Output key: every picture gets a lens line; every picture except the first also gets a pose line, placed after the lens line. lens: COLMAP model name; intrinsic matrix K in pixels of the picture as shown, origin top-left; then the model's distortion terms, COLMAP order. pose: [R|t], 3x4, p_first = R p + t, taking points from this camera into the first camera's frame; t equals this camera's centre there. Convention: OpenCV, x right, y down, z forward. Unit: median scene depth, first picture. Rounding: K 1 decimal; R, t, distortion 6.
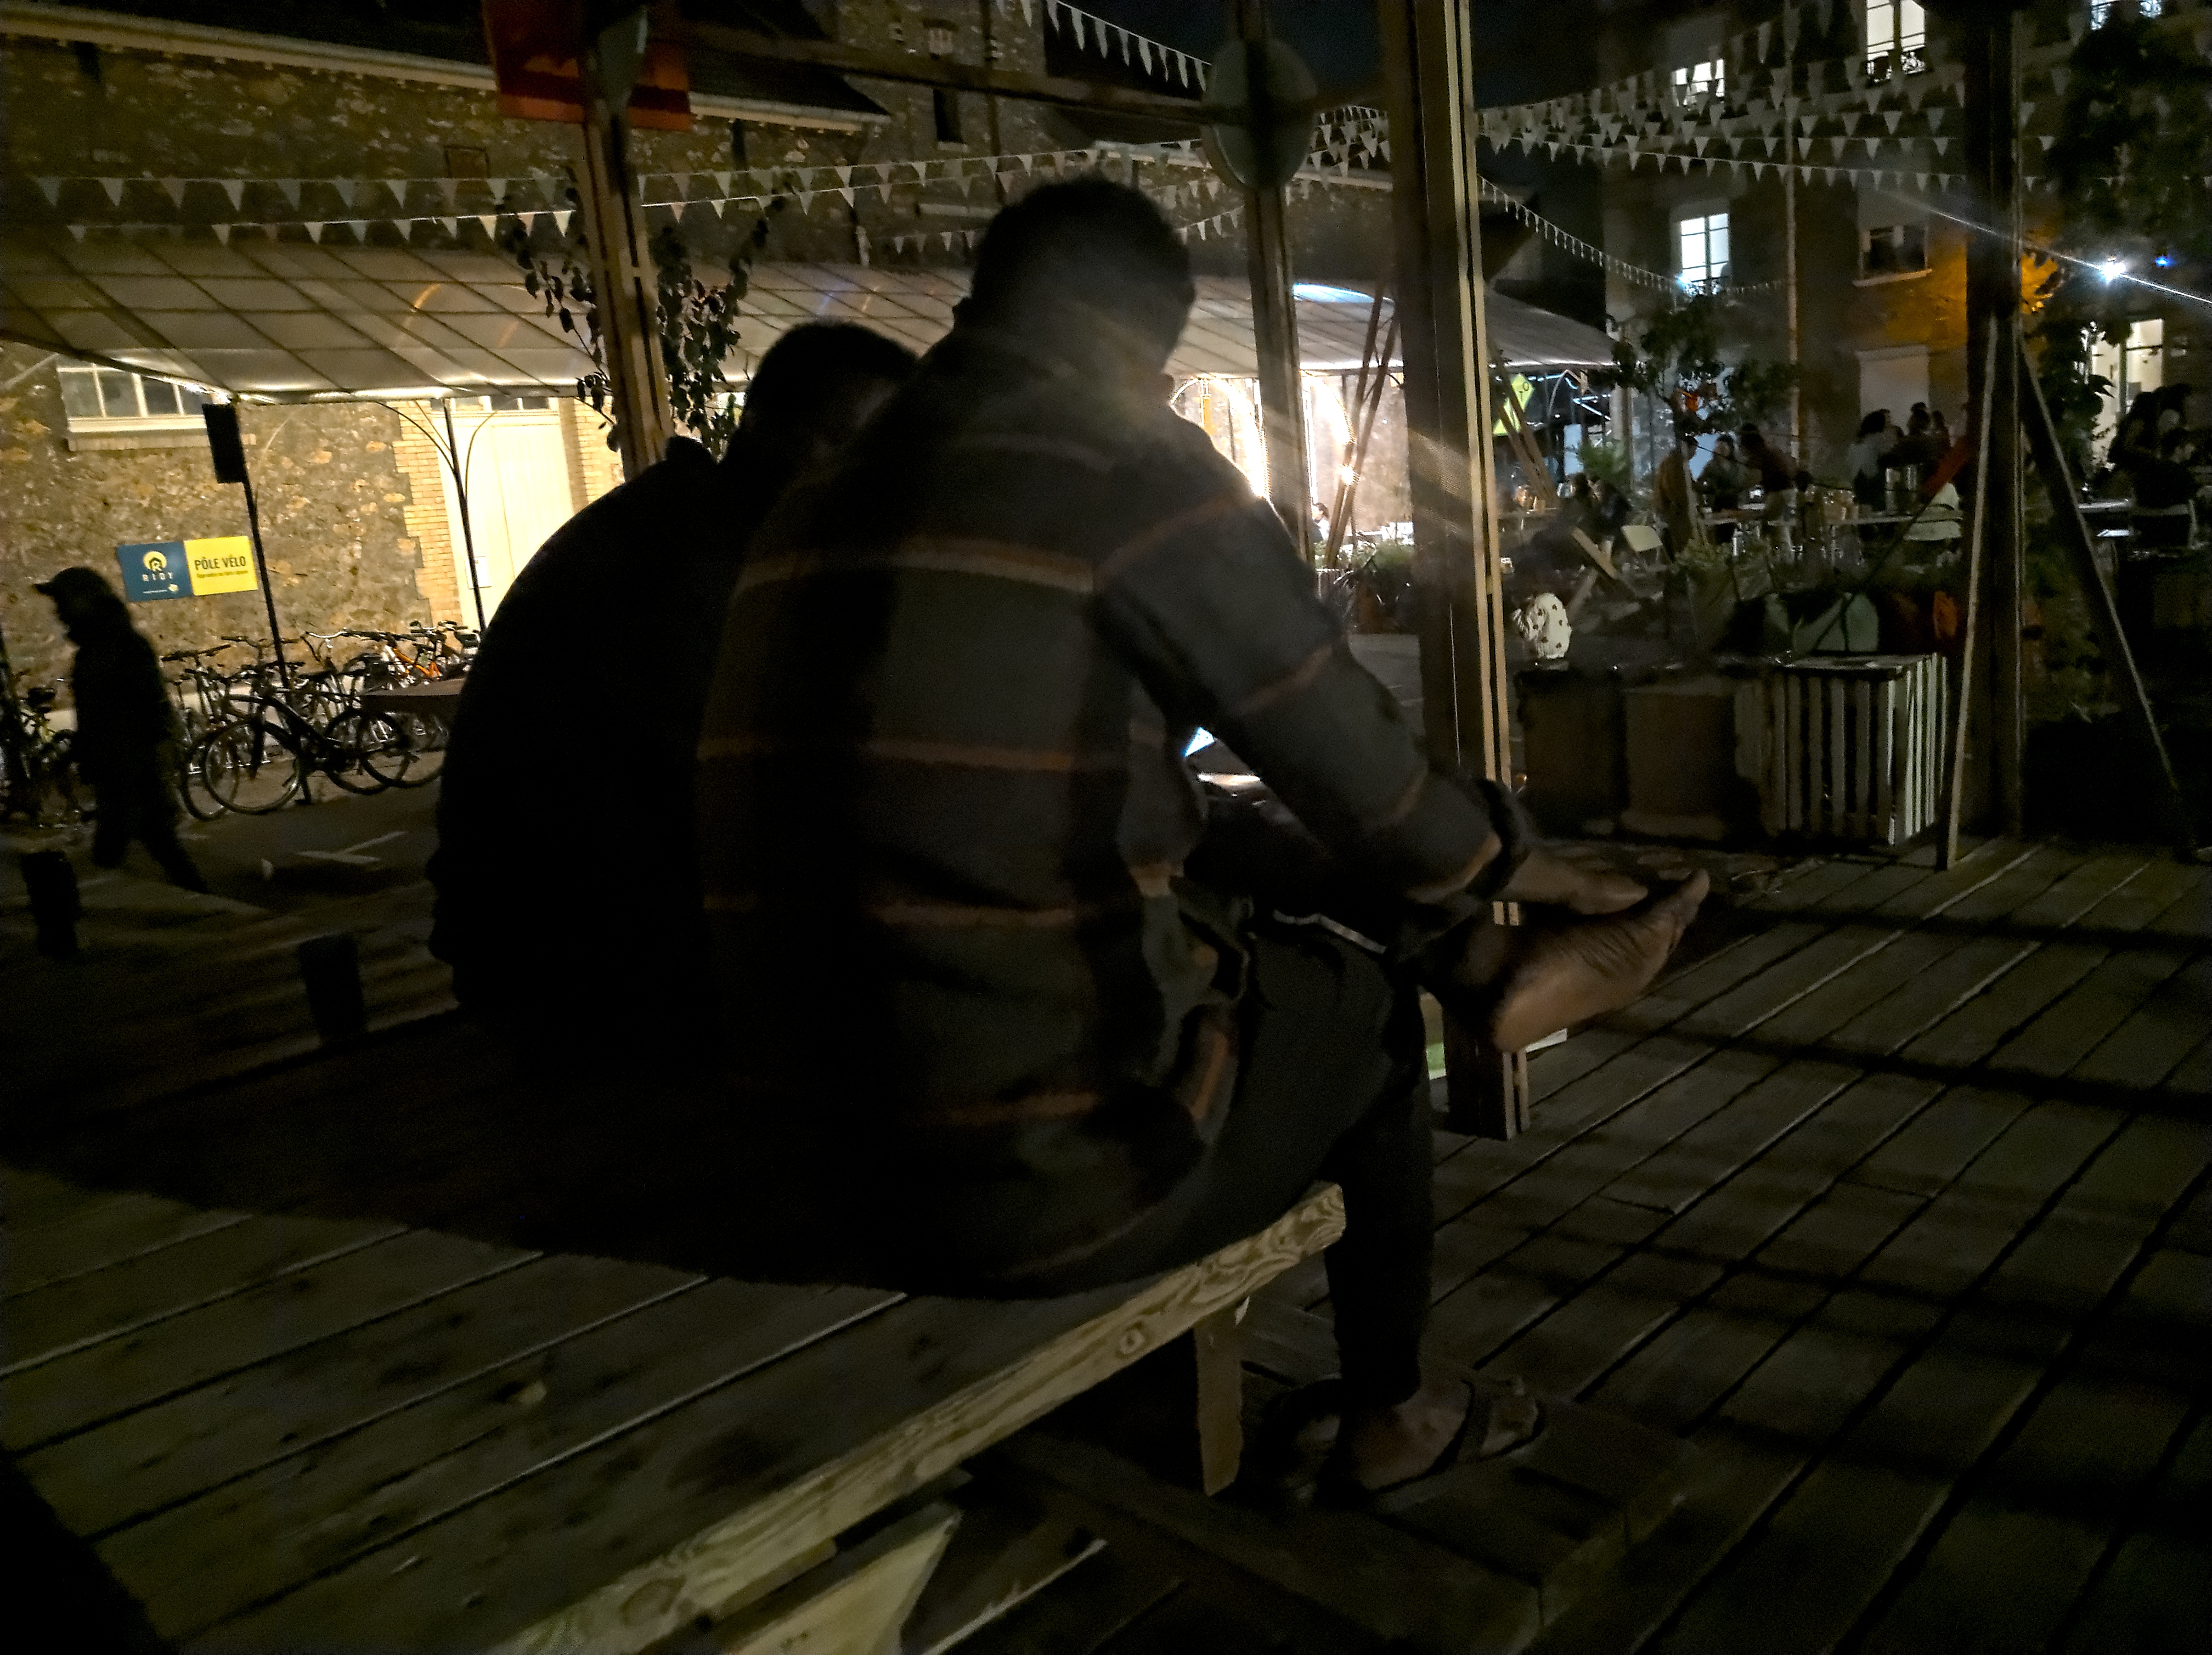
lens RADIAL K [[1746.3, 0, 1105.9], [0, 1746.3, 804.0], [0, 0, 1]] dist [-0.006682, 0.039643]
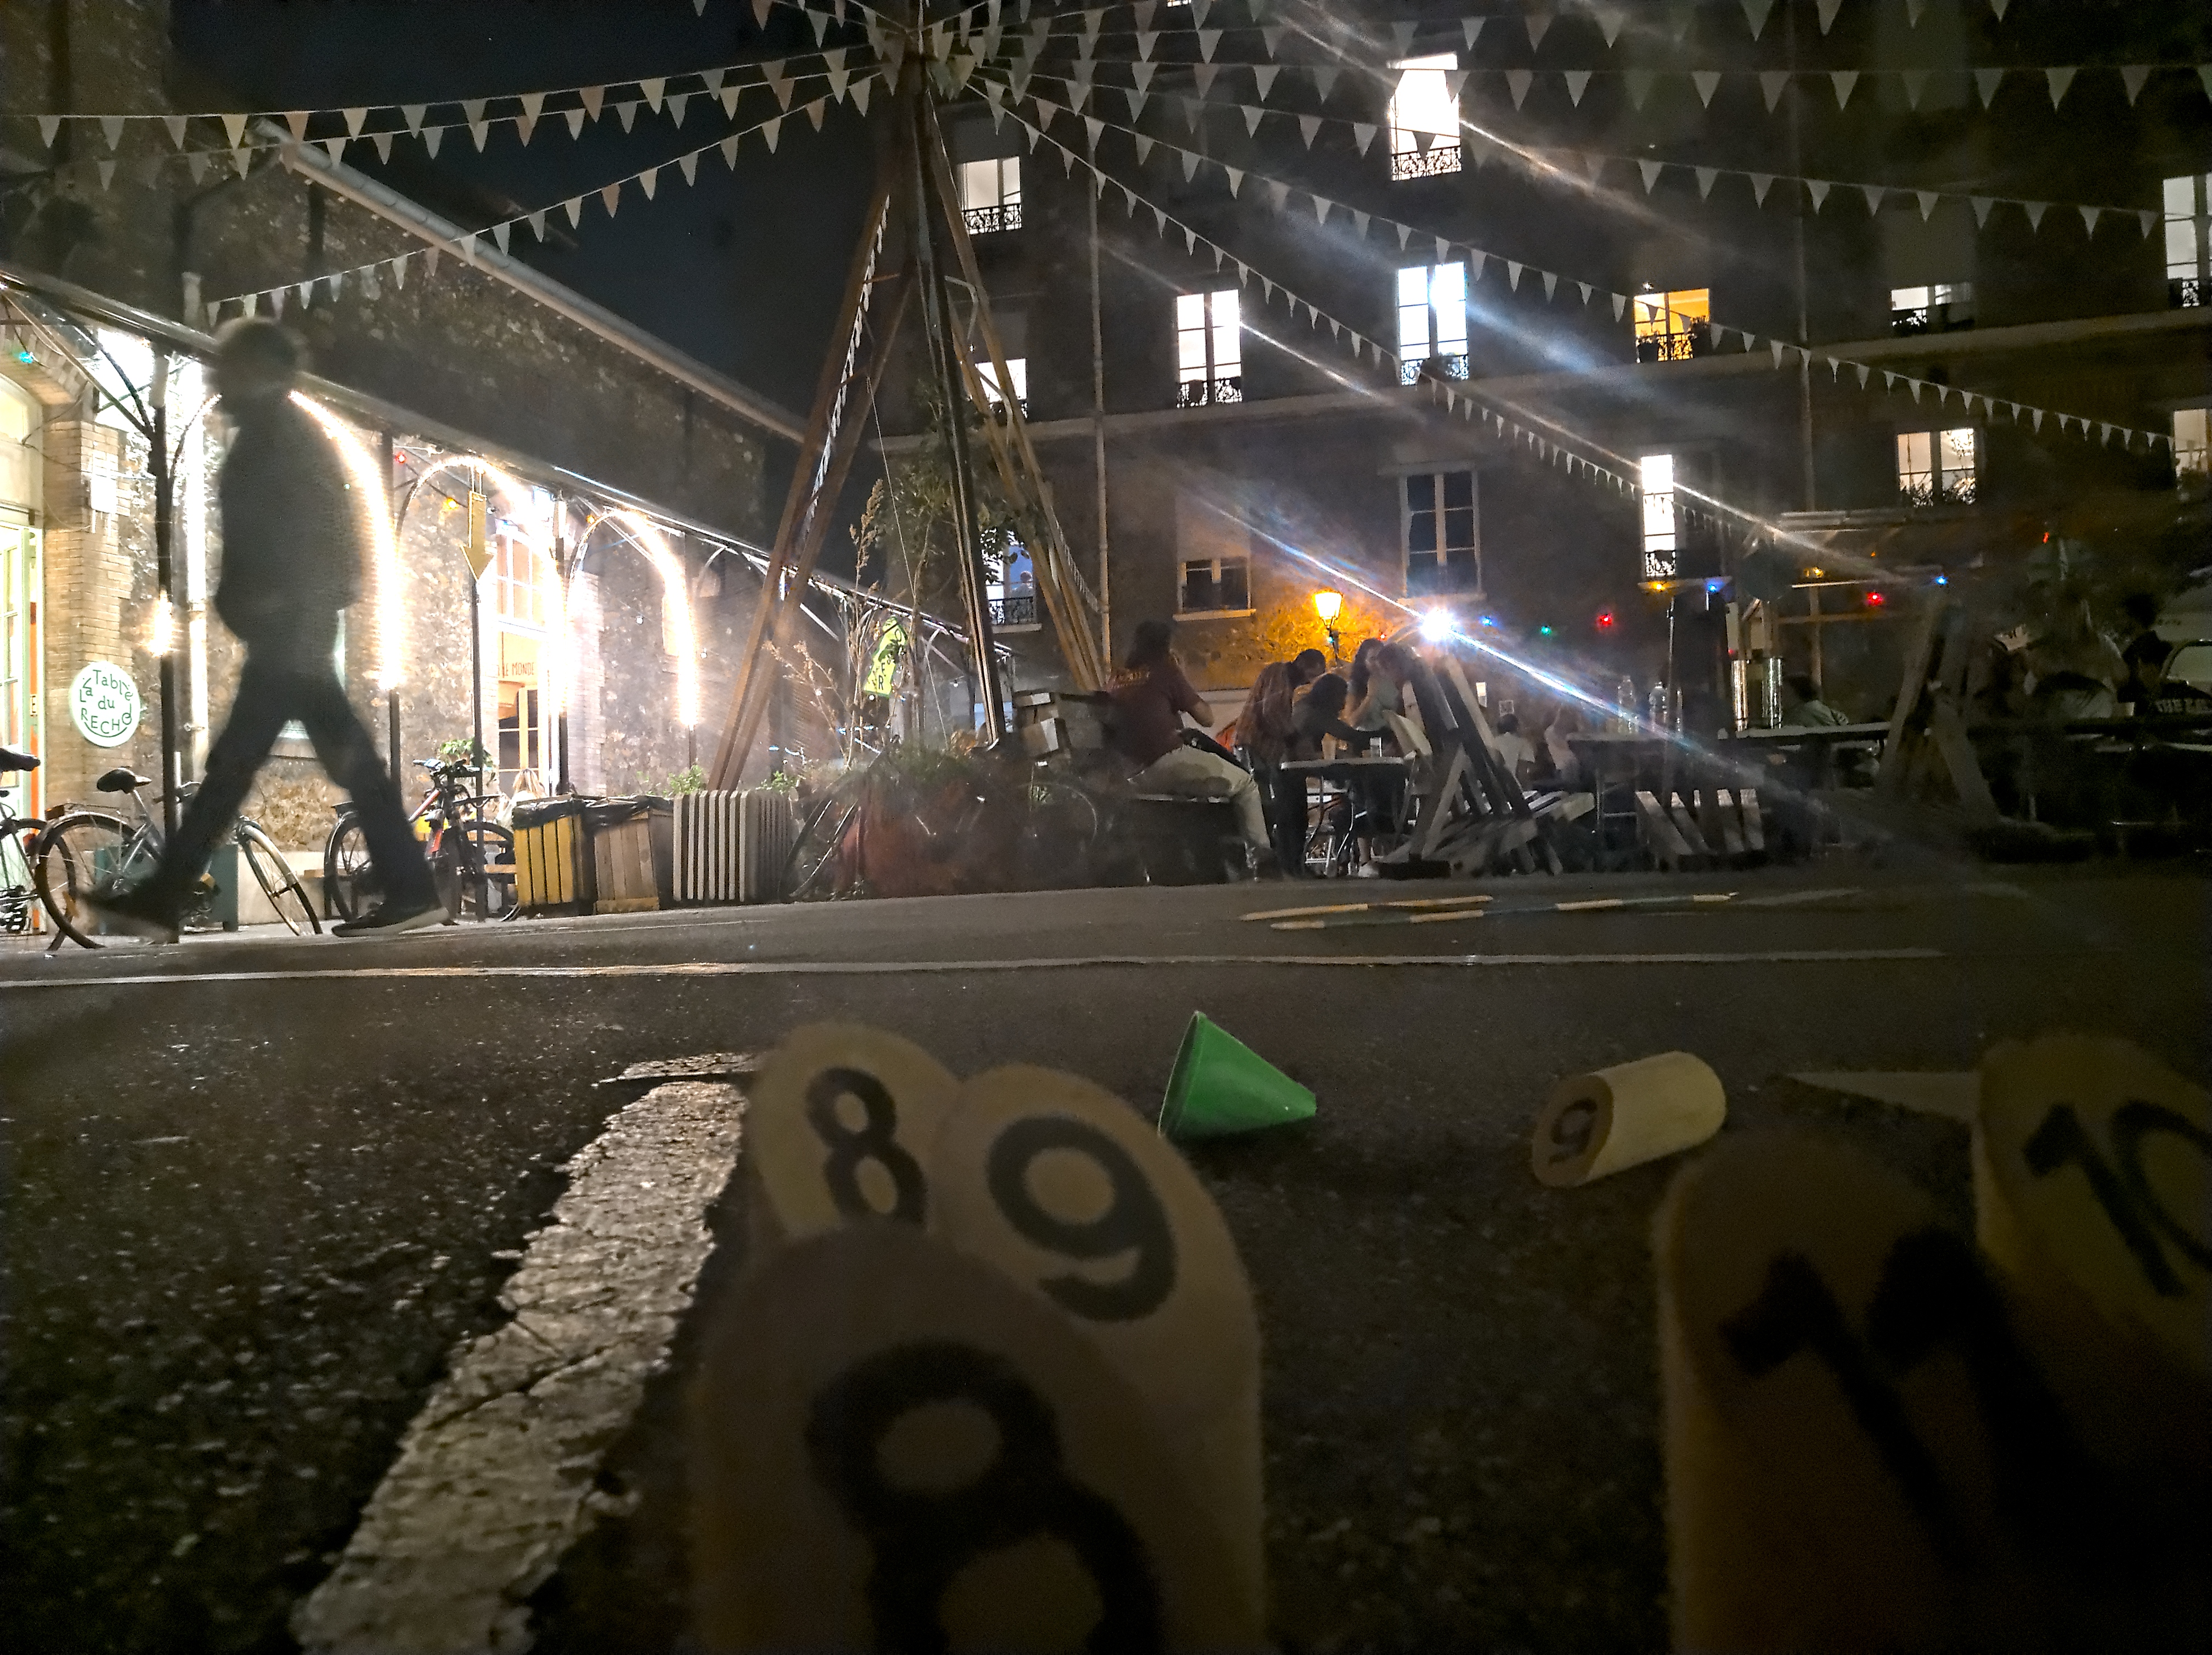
lens RADIAL K [[1746.3, 0, 1108.5], [0, 1746.3, 806.9], [0, 0, 1]] dist [-0.006682, 0.039643]
pose [[0.872843, 0.079152, 0.481539, -0.047738], [0.037151, 0.973117, -0.227294, -0.017723], [-0.486585, 0.216282, 0.846438, 0.864127]]
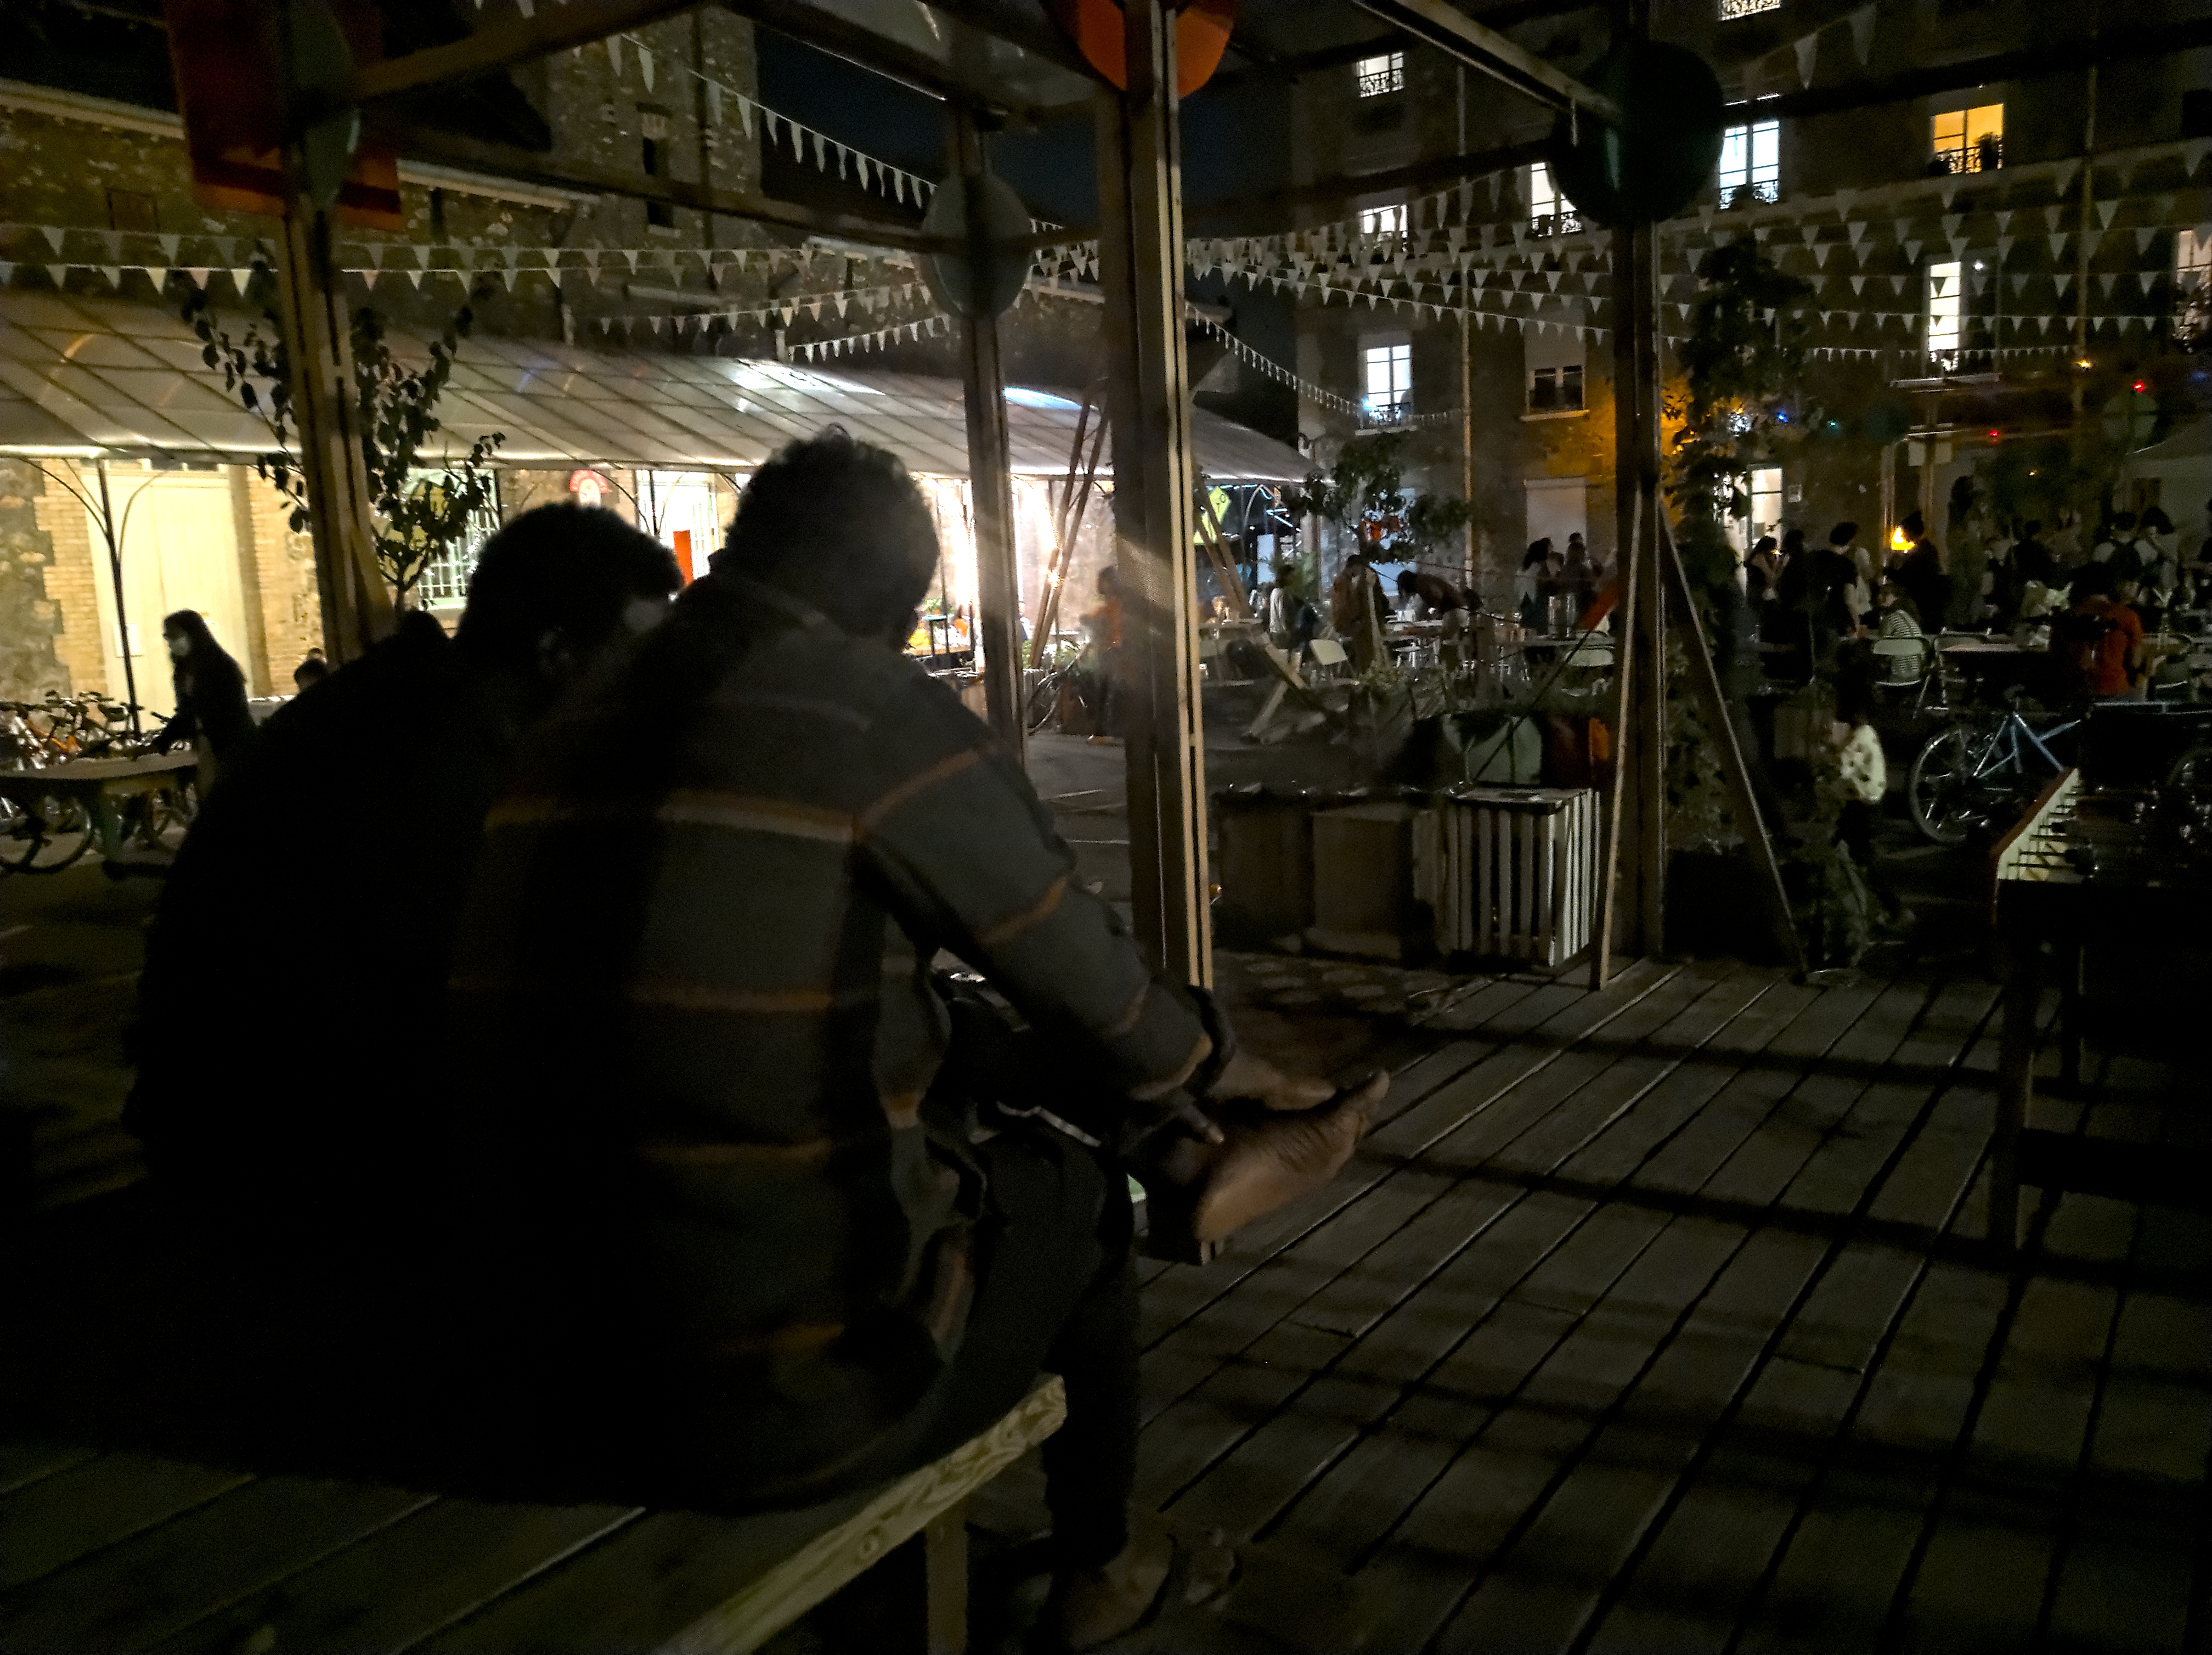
lens RADIAL K [[1746.3, 0, 1107.7], [0, 1746.3, 805.8], [0, 0, 1]] dist [-0.006682, 0.039643]
pose [[0.985070, 0.021349, 0.170823, -0.003633], [-0.013185, 0.998722, -0.048784, -0.010026], [-0.171647, 0.045804, 0.984093, -0.009825]]
